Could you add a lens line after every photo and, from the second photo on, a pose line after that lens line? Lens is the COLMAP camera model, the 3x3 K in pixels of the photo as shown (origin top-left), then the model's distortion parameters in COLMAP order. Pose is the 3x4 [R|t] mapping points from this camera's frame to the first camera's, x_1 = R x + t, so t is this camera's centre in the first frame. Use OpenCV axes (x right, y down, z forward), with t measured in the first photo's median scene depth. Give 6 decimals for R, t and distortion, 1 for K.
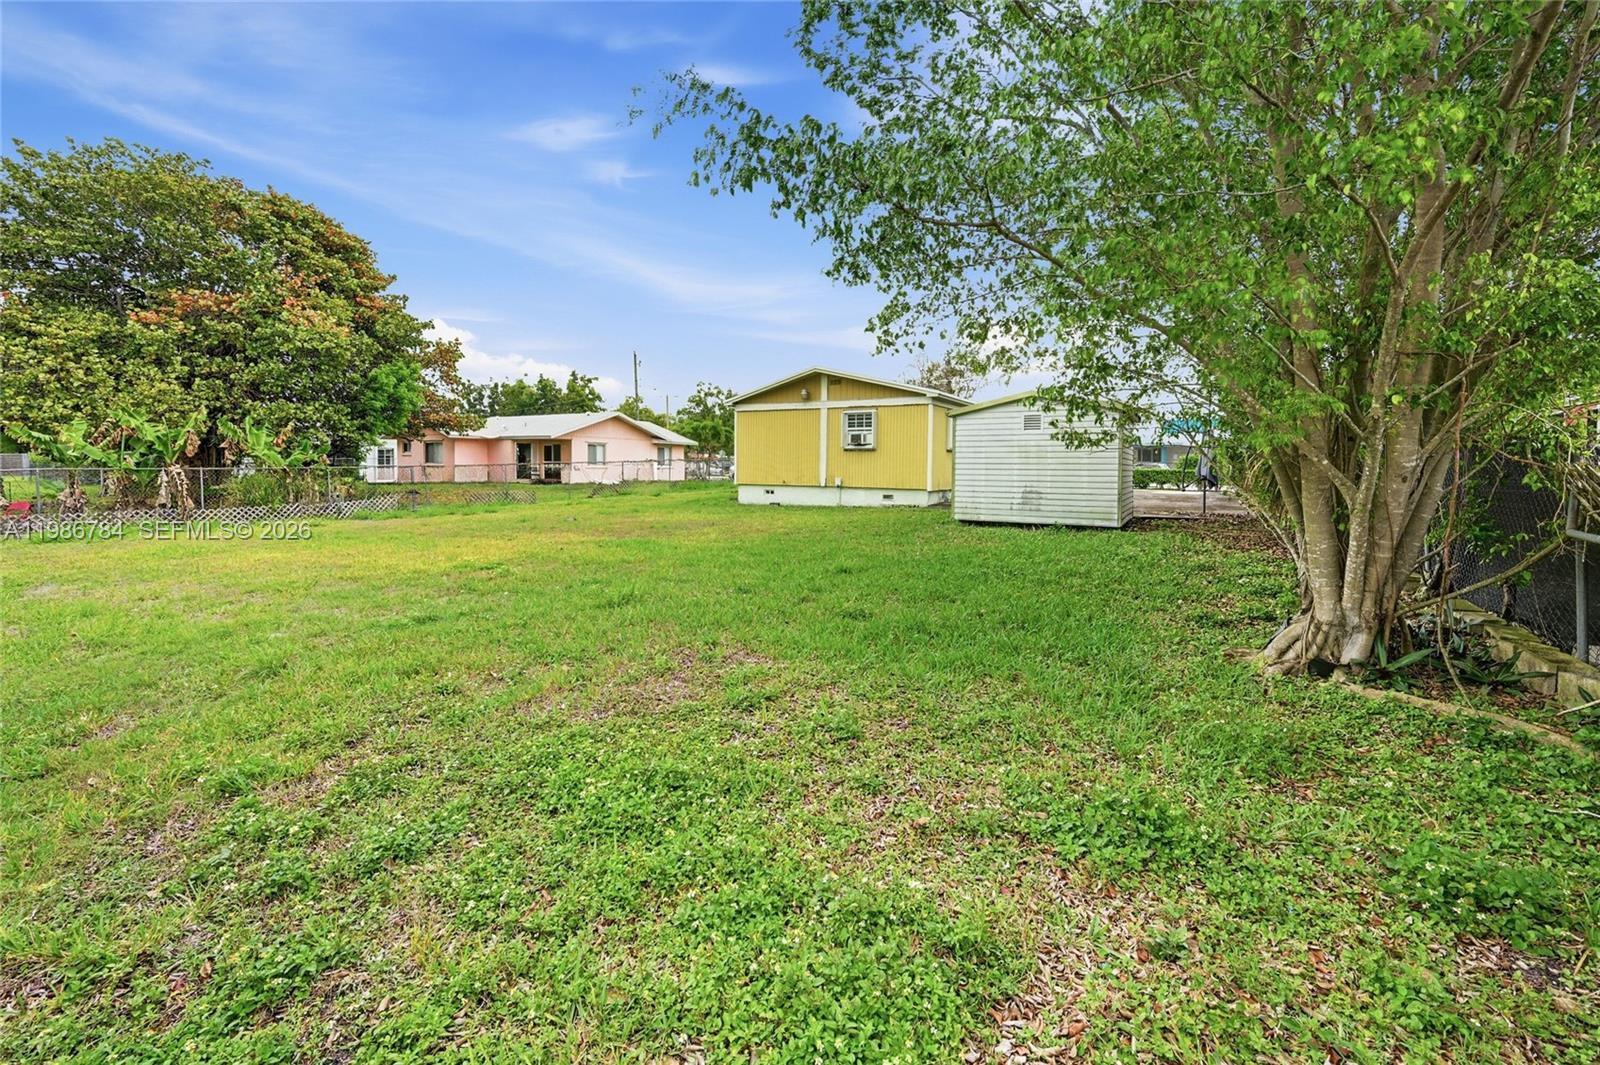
lens RADIAL K [[642.3, 0, 800.0], [0, 642.3, 532.5], [0, 0, 1]] dist [0.001001, 0.000047]
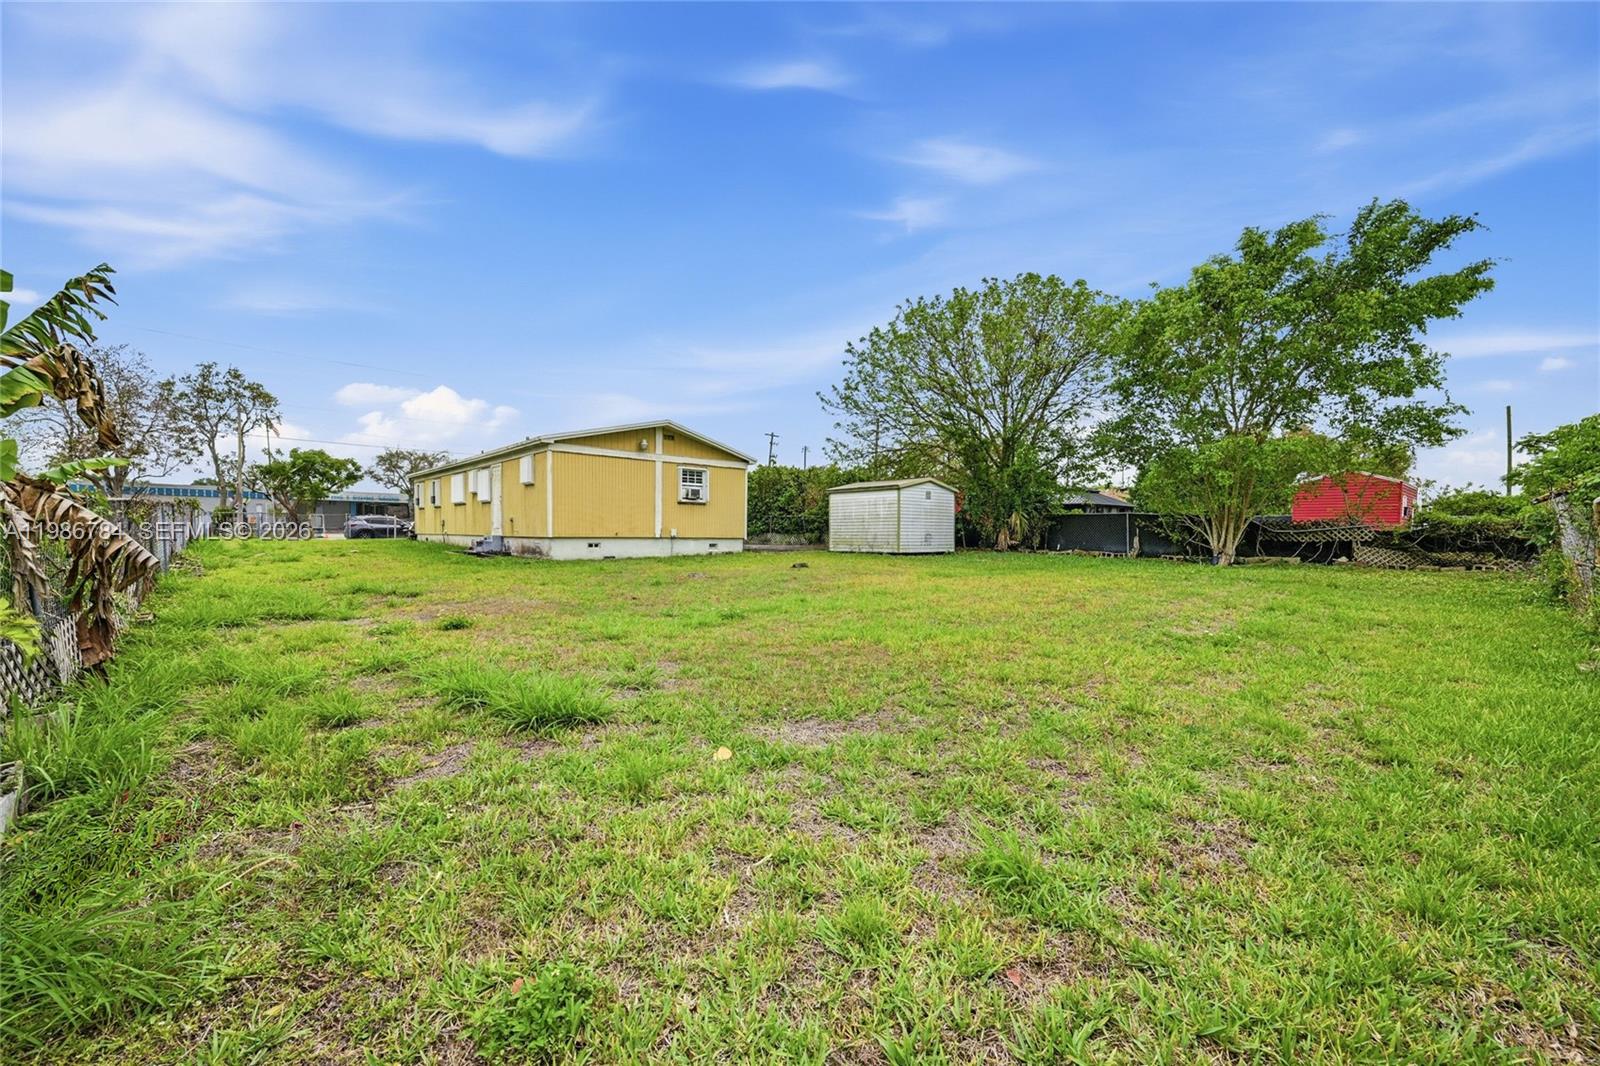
lens RADIAL K [[642.3, 0, 800.0], [0, 642.3, 533.0], [0, 0, 1]] dist [0.001001, 0.000047]
pose [[0.302488, -0.006035, 0.953134, -0.852157], [0.090992, 0.995596, -0.022573, -0.035927], [-0.948800, 0.093555, 0.301705, 0.482466]]
